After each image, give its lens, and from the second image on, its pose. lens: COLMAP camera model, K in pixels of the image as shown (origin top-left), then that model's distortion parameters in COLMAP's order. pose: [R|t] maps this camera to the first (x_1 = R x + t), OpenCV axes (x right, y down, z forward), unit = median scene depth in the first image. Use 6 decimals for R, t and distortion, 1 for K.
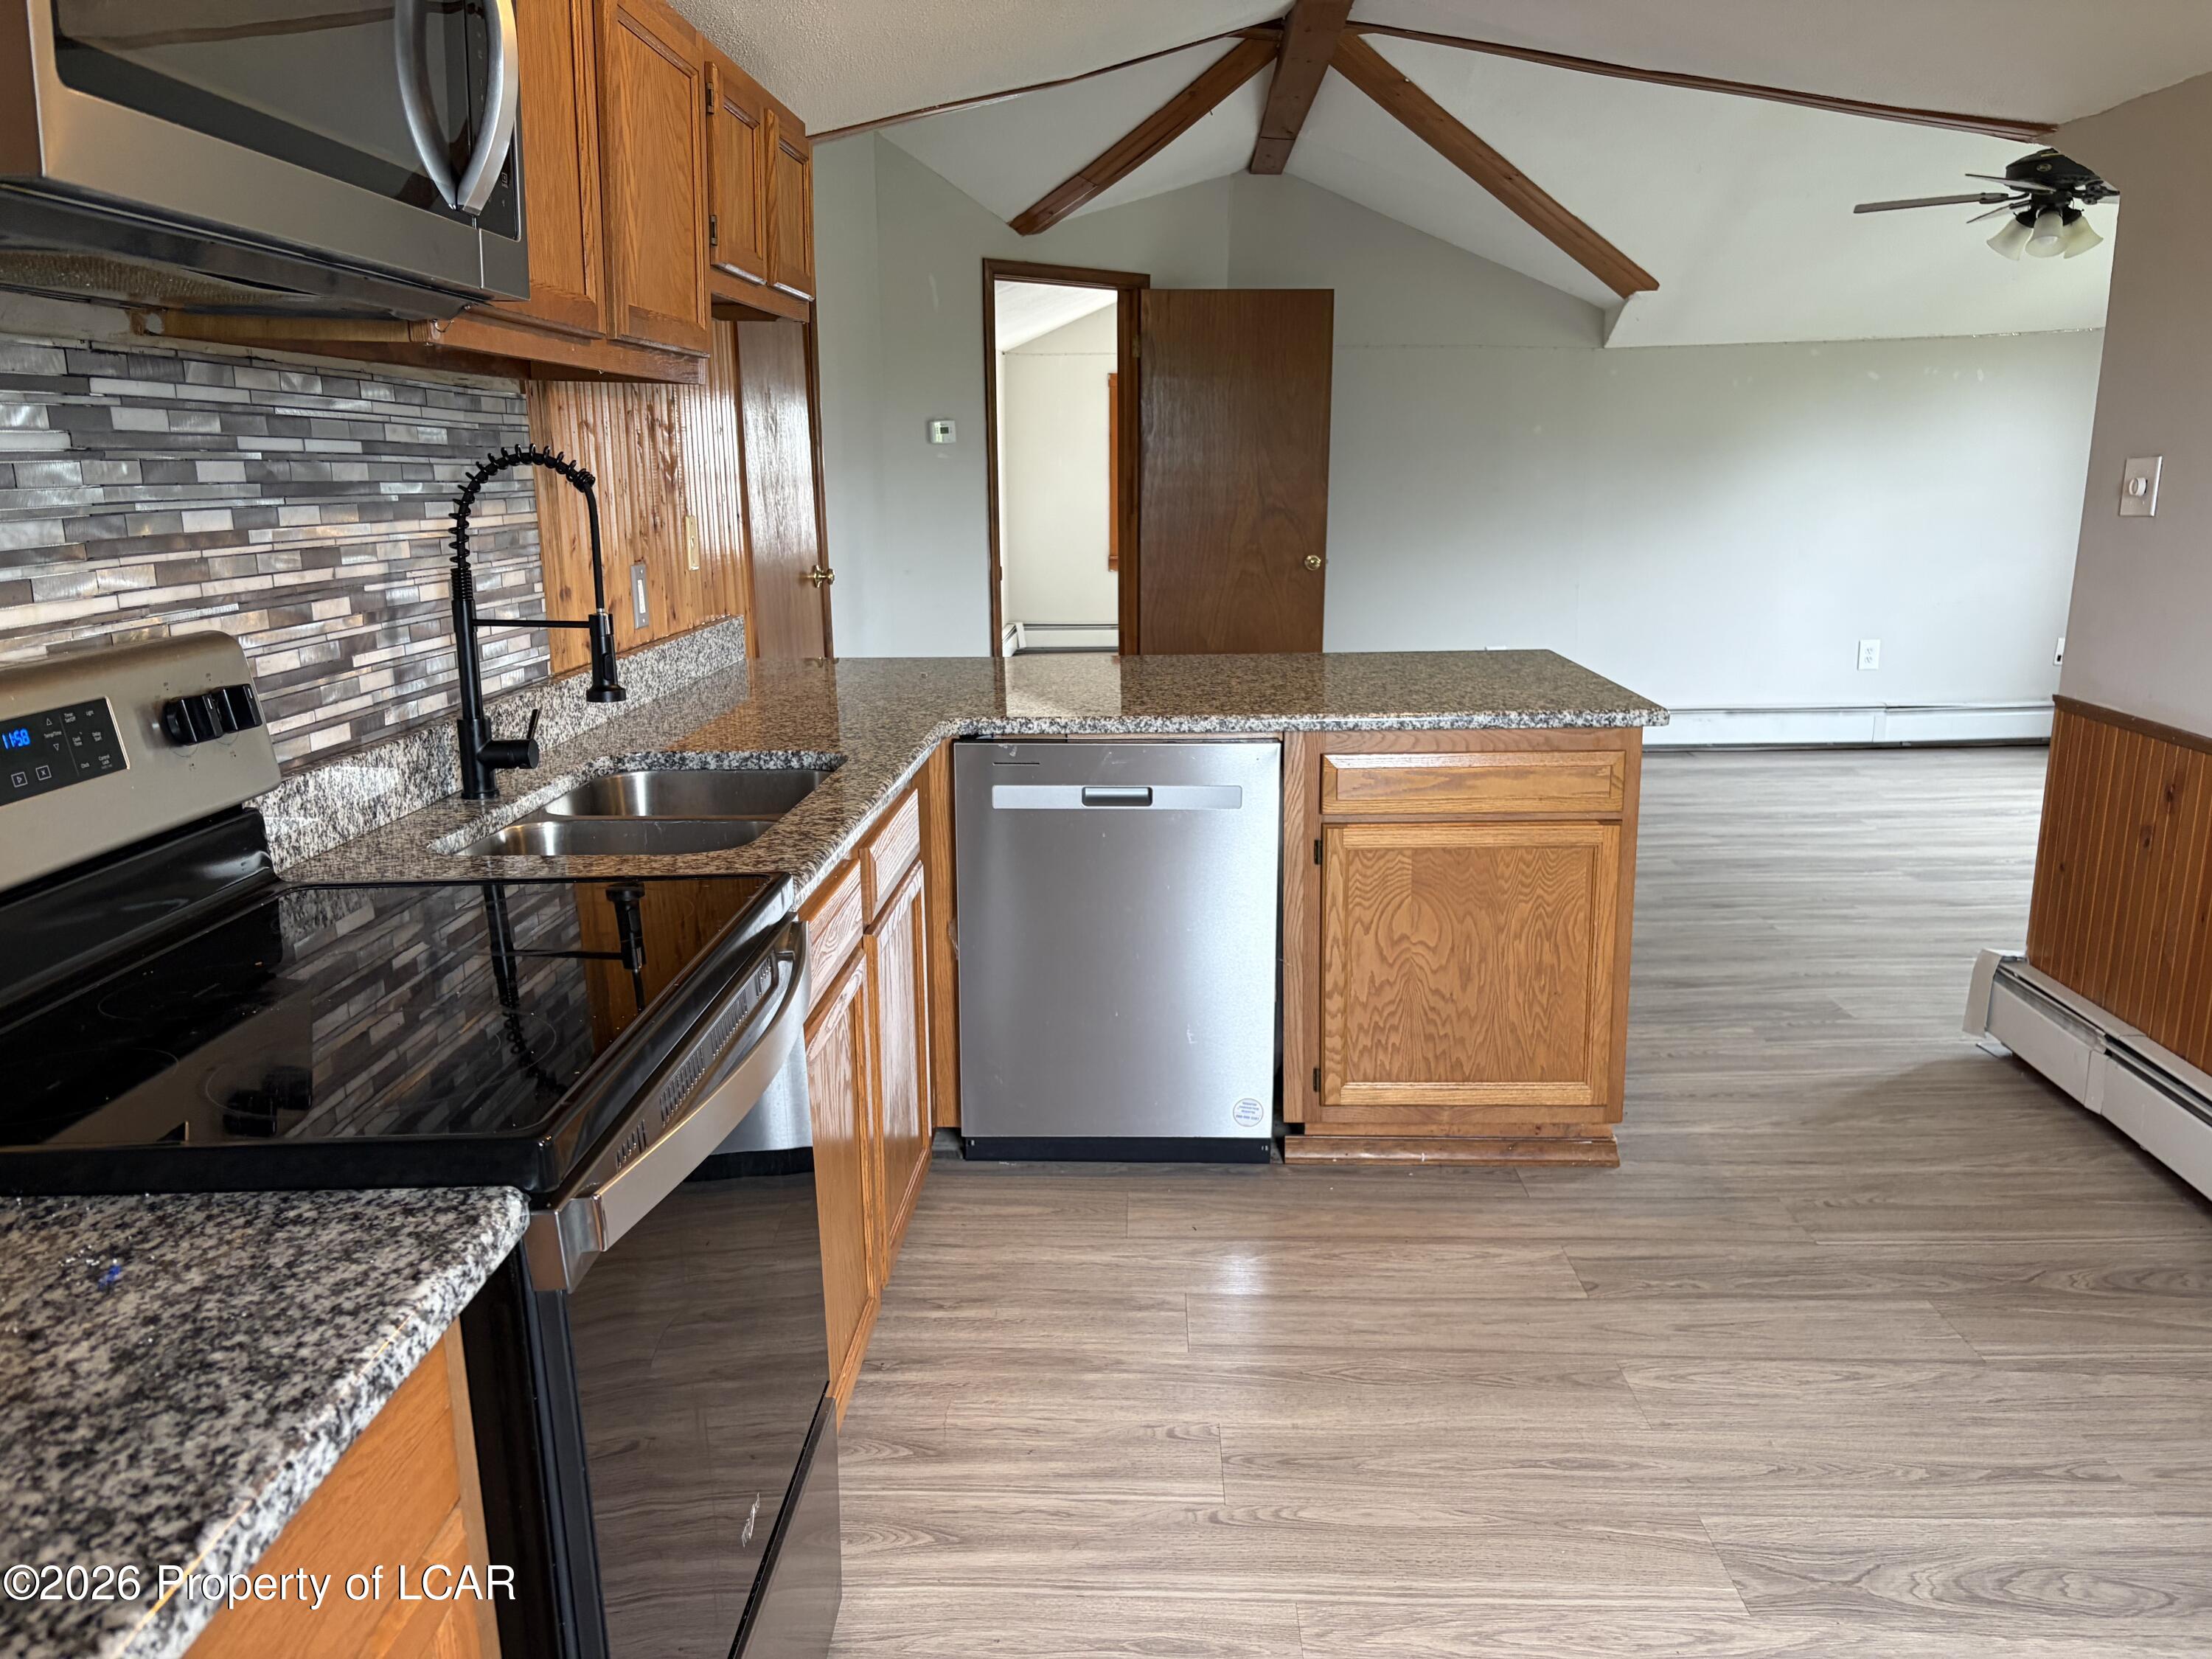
lens RADIAL K [[1695.5, 0, 1106.0], [0, 1695.5, 829.5], [0, 0, 1]] dist [0.050822, -0.055134]
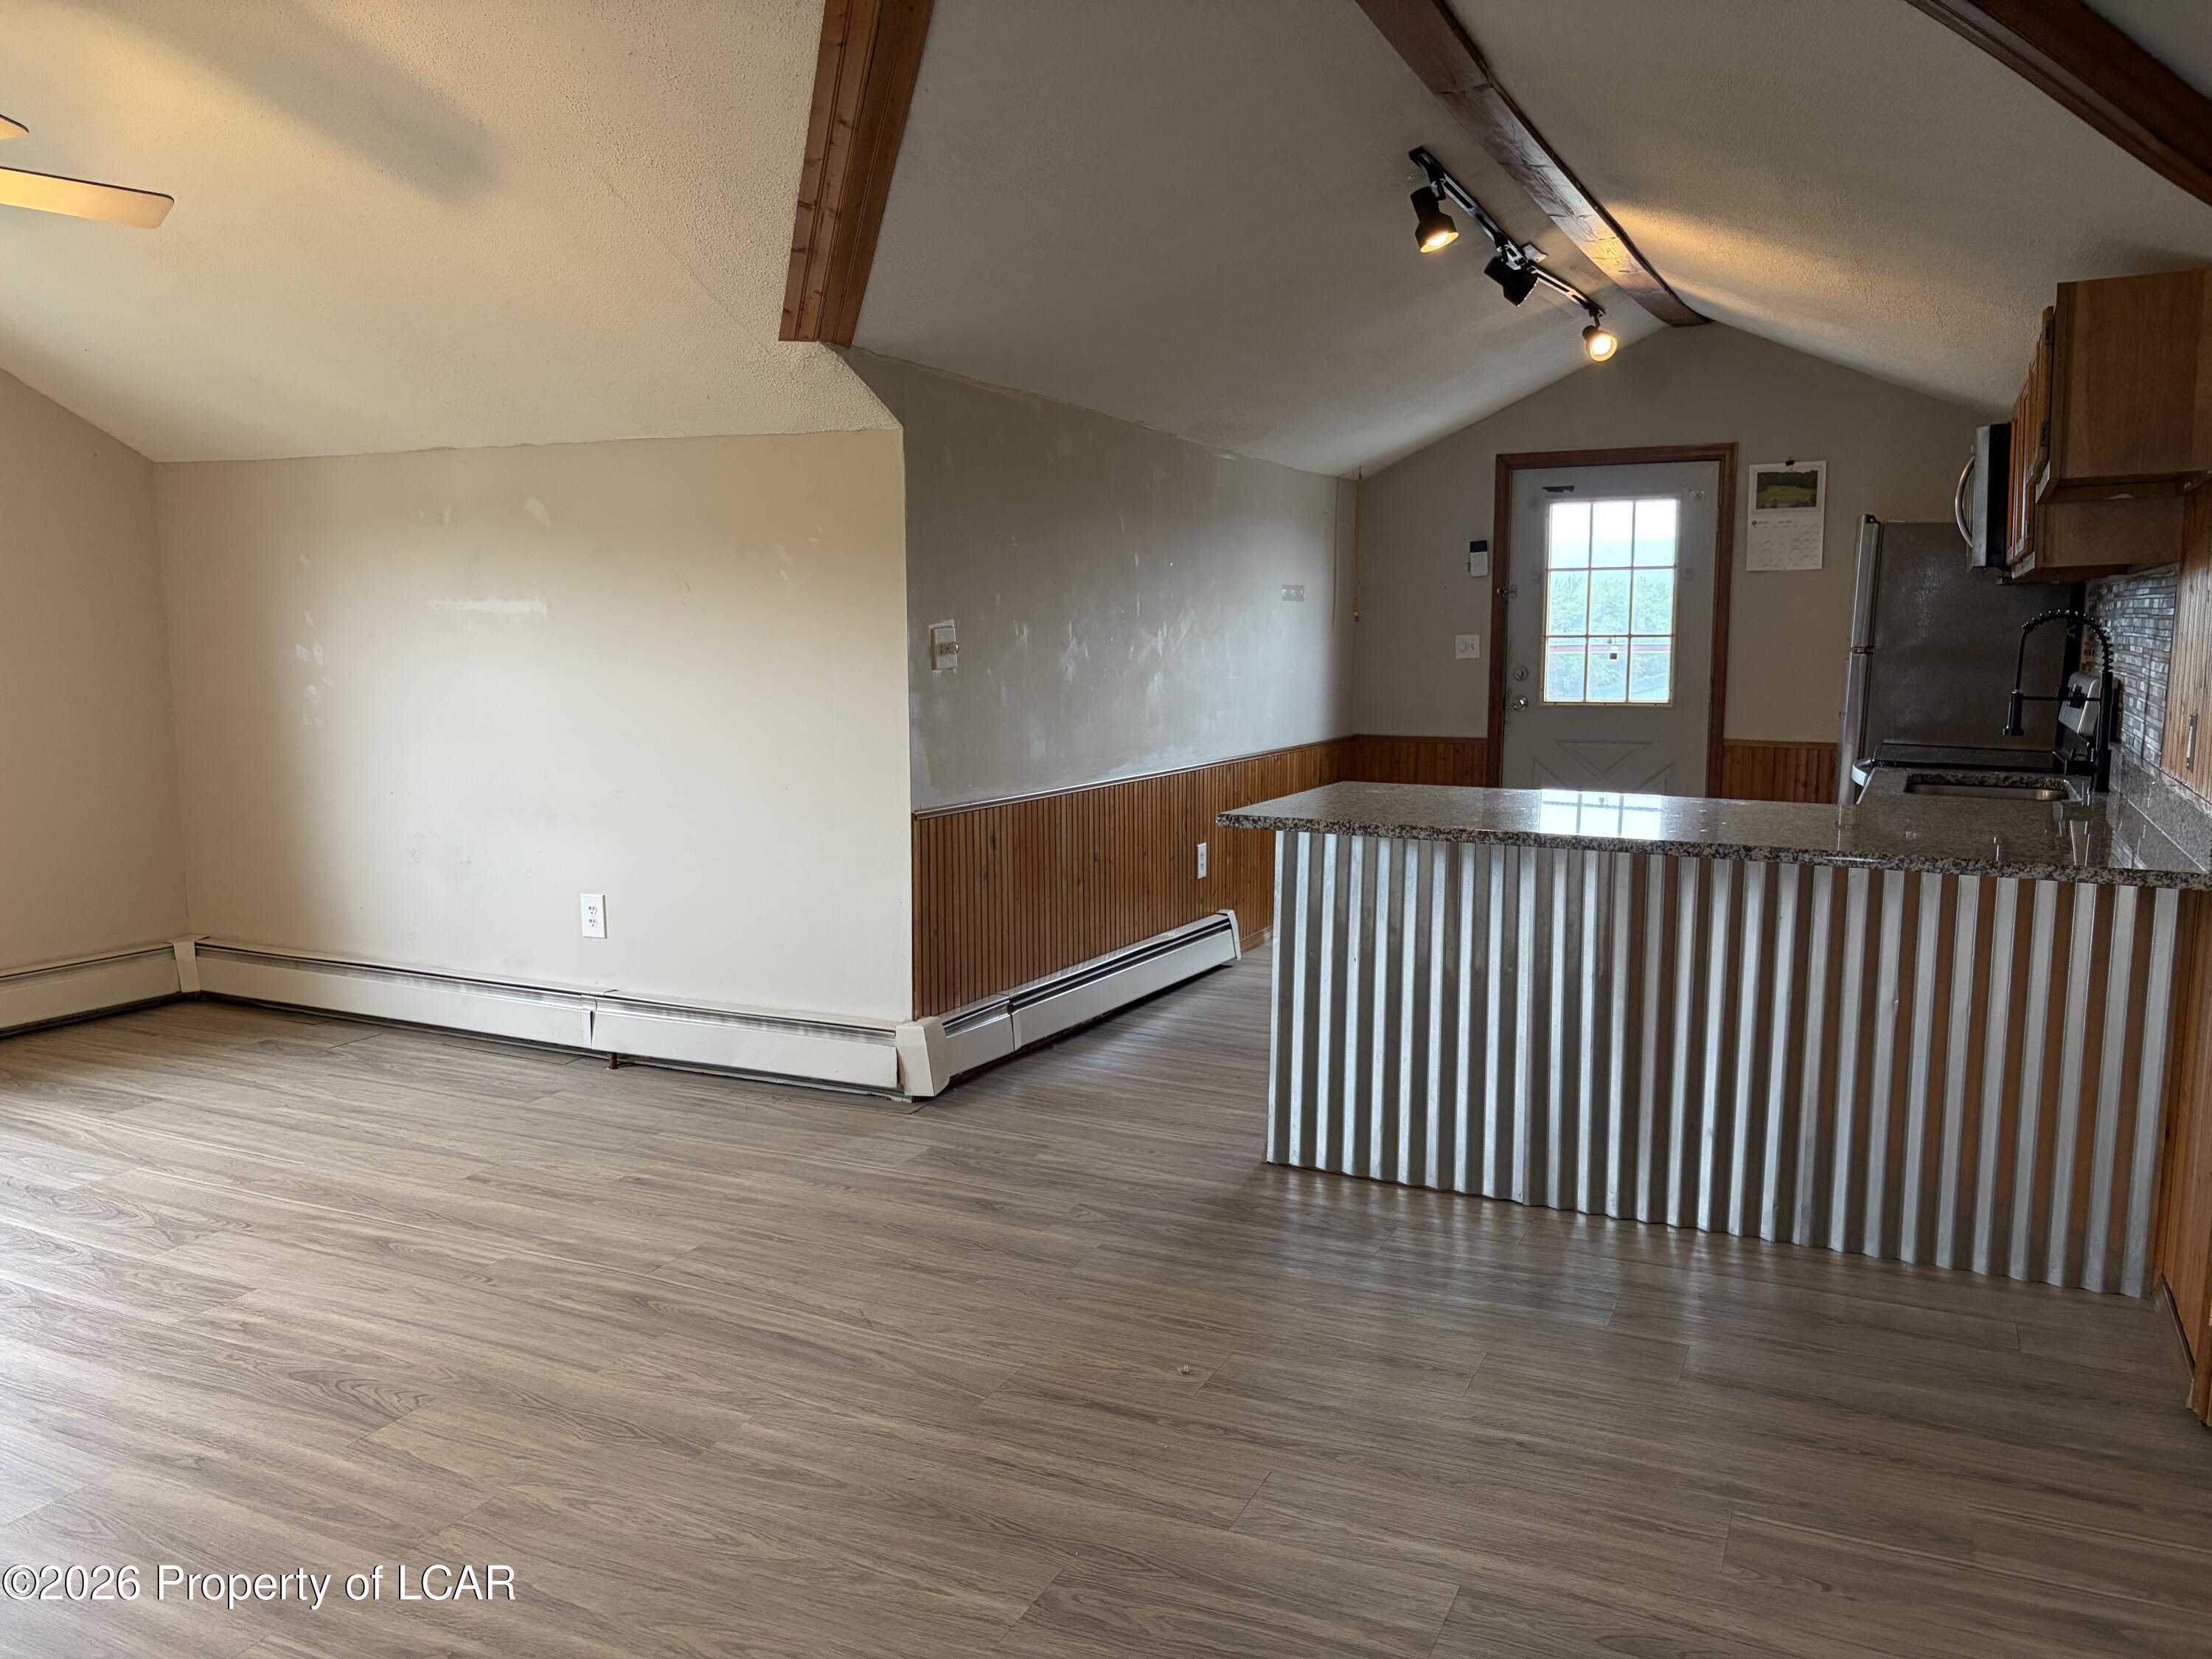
lens RADIAL K [[1695.5, 0, 1106.0], [0, 1695.5, 829.5], [0, 0, 1]] dist [0.050822, -0.055134]
pose [[-0.913311, -0.041073, 0.405187, -0.121038], [0.094456, 0.946411, 0.308843, -0.608081], [-0.396158, 0.320342, -0.860488, 2.799579]]
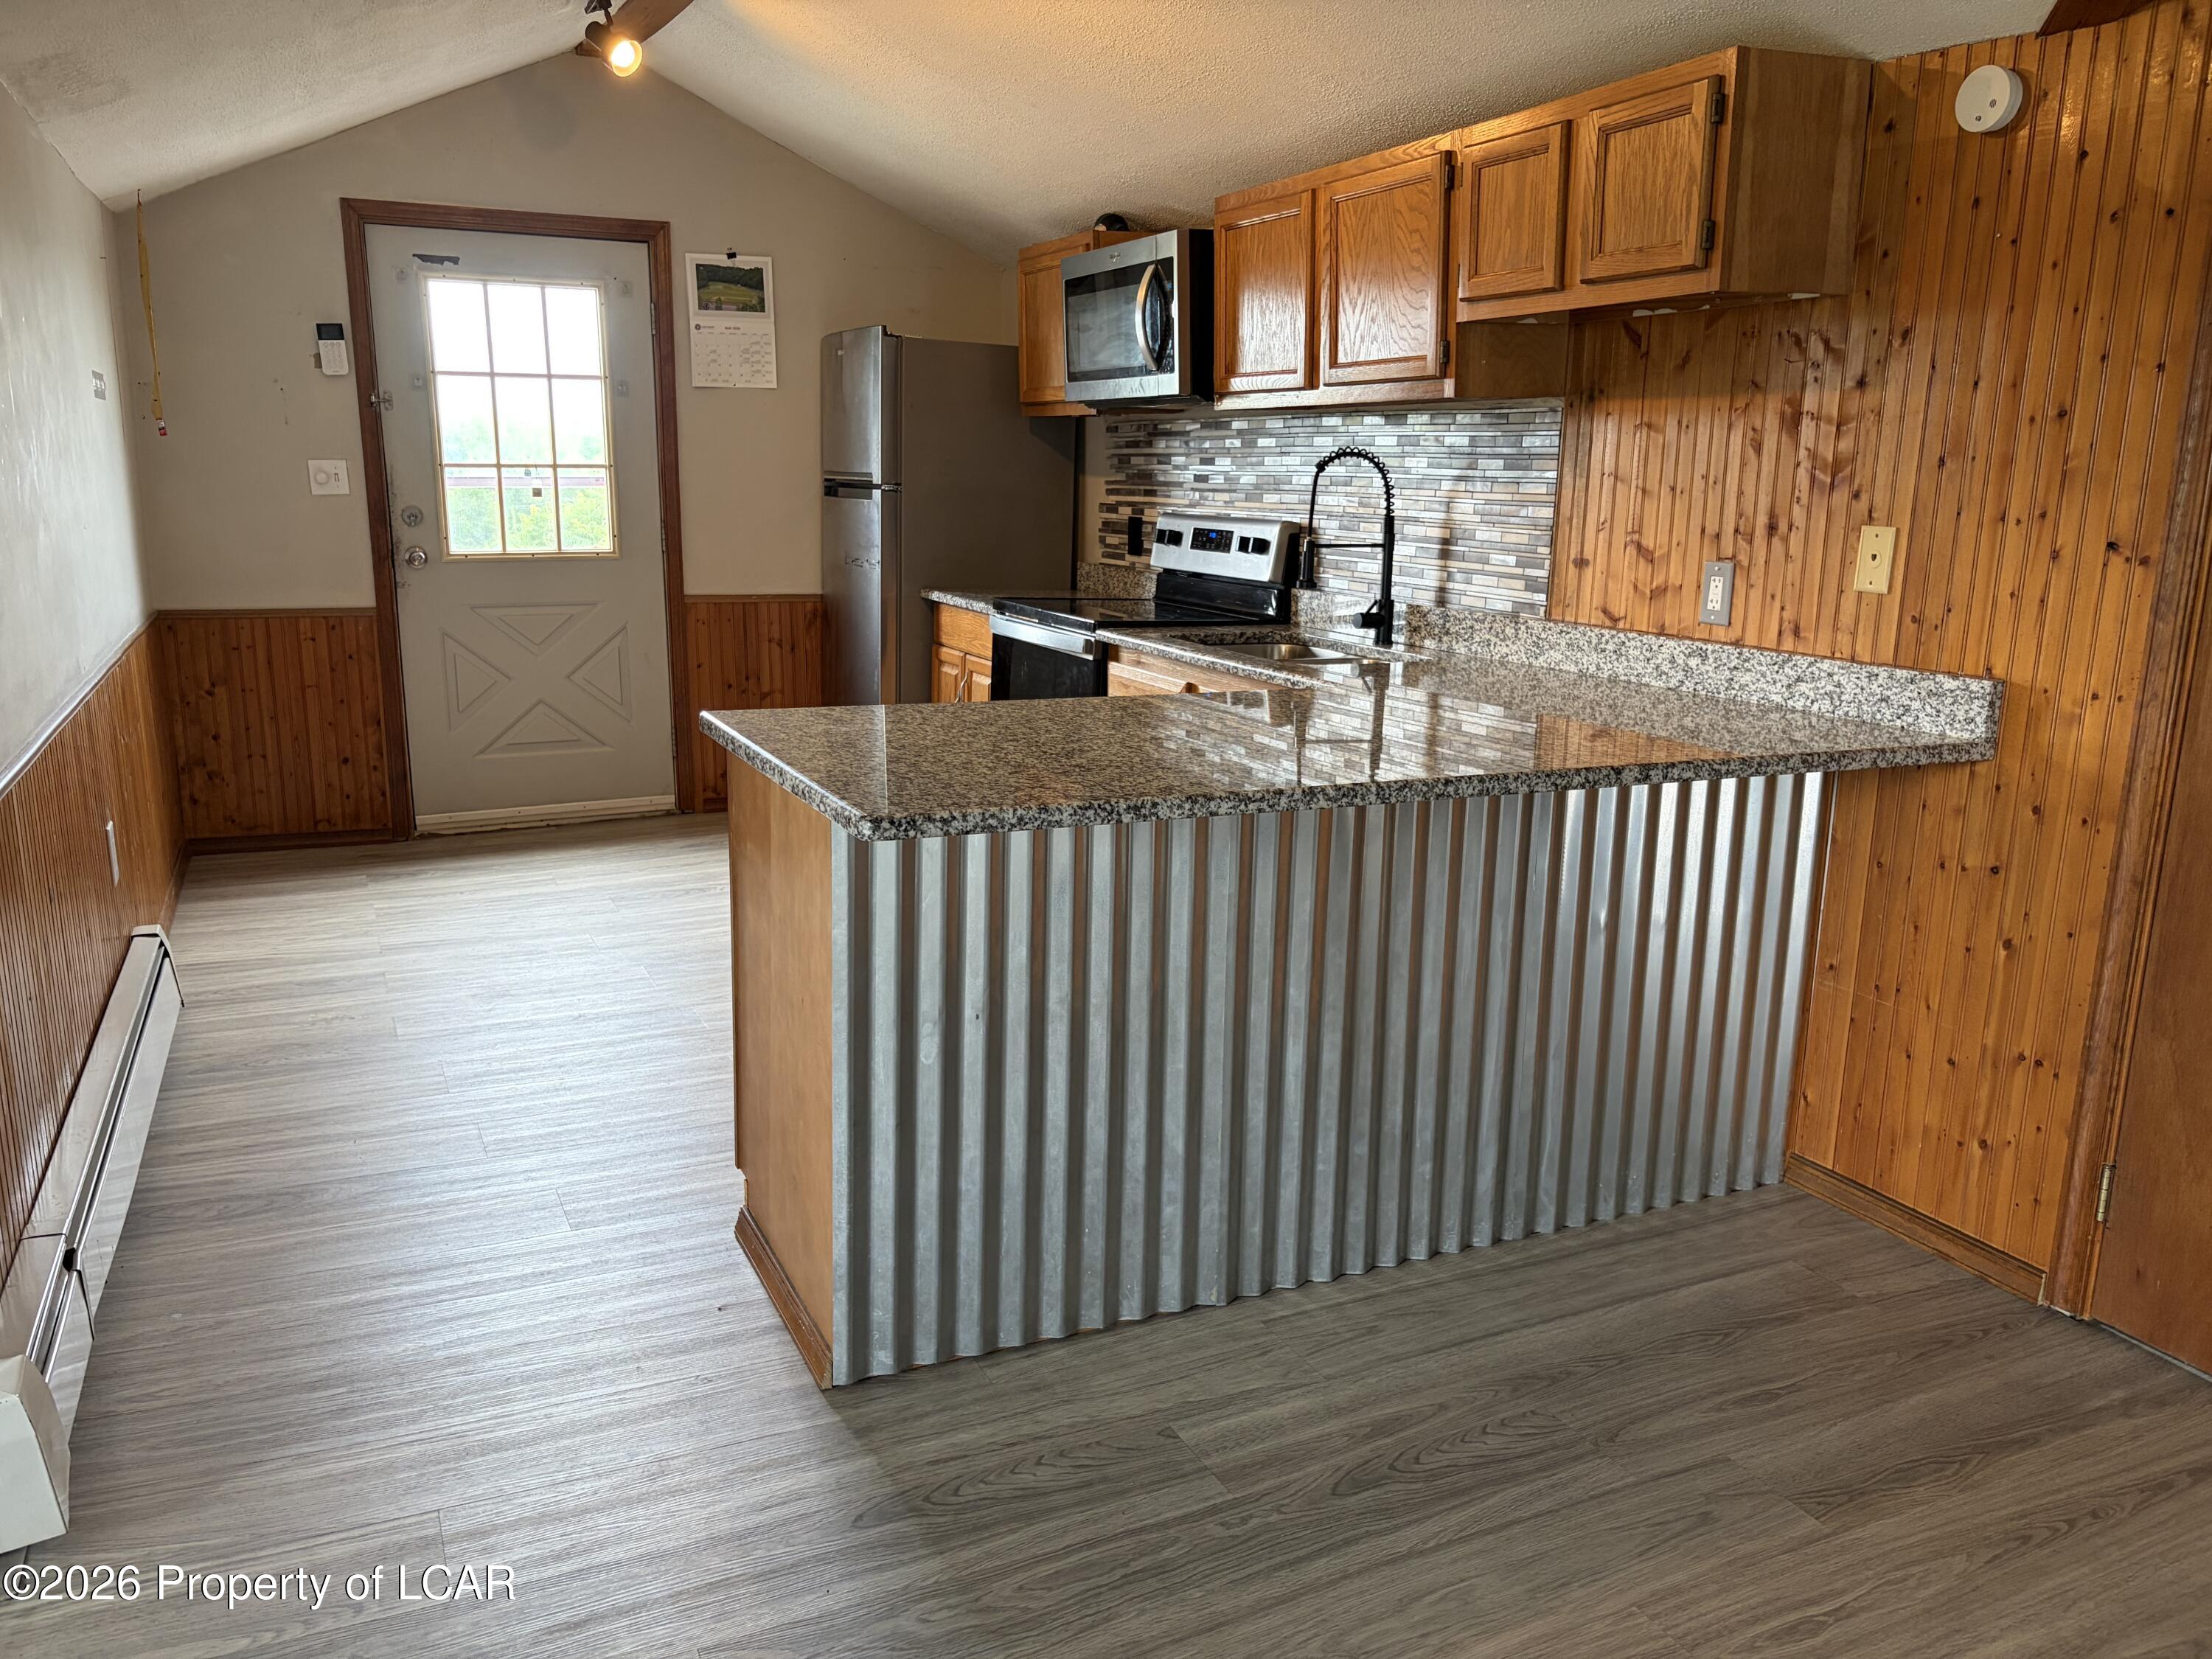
lens RADIAL K [[1695.5, 0, 1106.0], [0, 1695.5, 829.5], [0, 0, 1]] dist [0.050822, -0.055134]
pose [[-0.894812, 0.090315, -0.437212, 0.628415], [-0.102423, 0.911673, 0.397947, -0.471392], [0.434535, 0.400868, -0.806526, 2.164833]]
